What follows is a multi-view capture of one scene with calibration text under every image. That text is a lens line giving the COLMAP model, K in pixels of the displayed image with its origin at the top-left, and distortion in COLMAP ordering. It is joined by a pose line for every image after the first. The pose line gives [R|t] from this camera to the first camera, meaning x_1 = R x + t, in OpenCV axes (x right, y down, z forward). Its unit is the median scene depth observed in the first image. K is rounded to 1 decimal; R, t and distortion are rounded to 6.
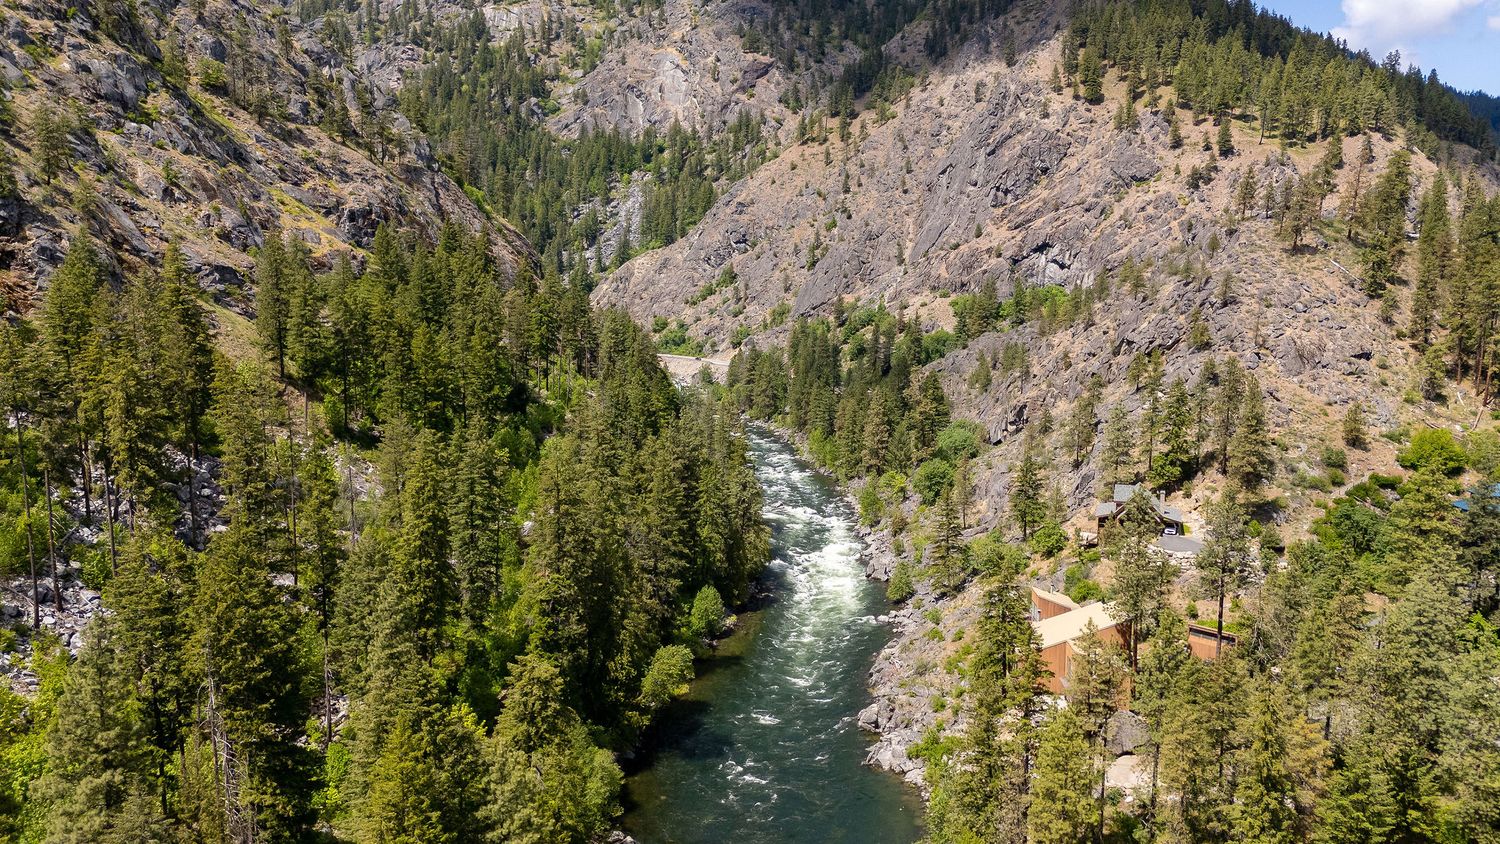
lens RADIAL K [[1101.4, 0, 750.0], [0, 1101.4, 422.0], [0, 0, 1]] dist [0.003667, -0.004067]
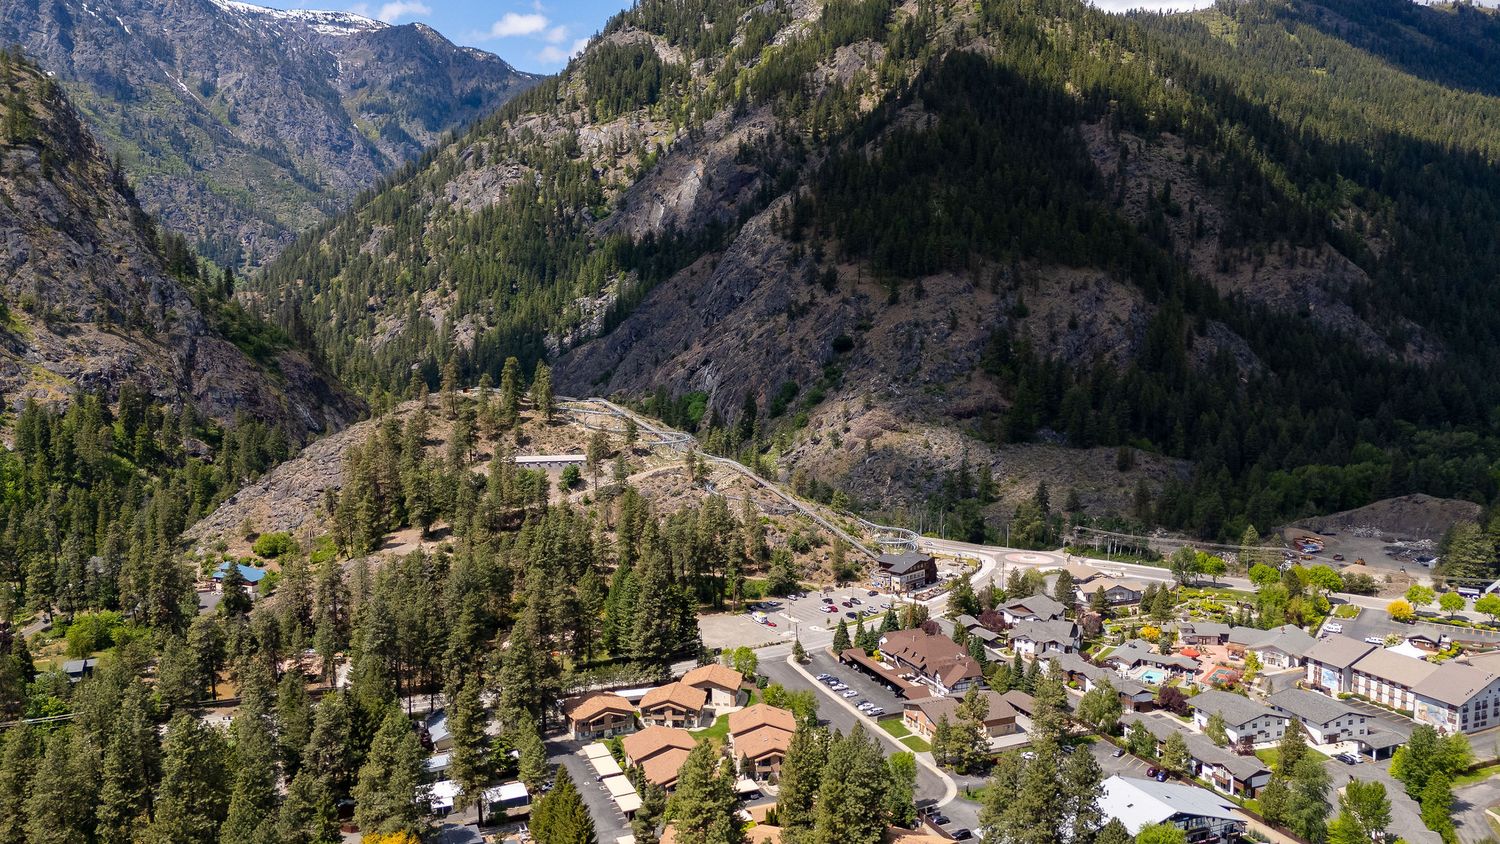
lens RADIAL K [[1101.4, 0, 750.0], [0, 1101.4, 422.0], [0, 0, 1]] dist [0.003667, -0.004067]
pose [[0.940192, 0.027724, -0.339514, 0.421757], [-0.034230, 0.999327, -0.013191, -0.042305], [0.338920, 0.024023, 0.940509, -0.107207]]
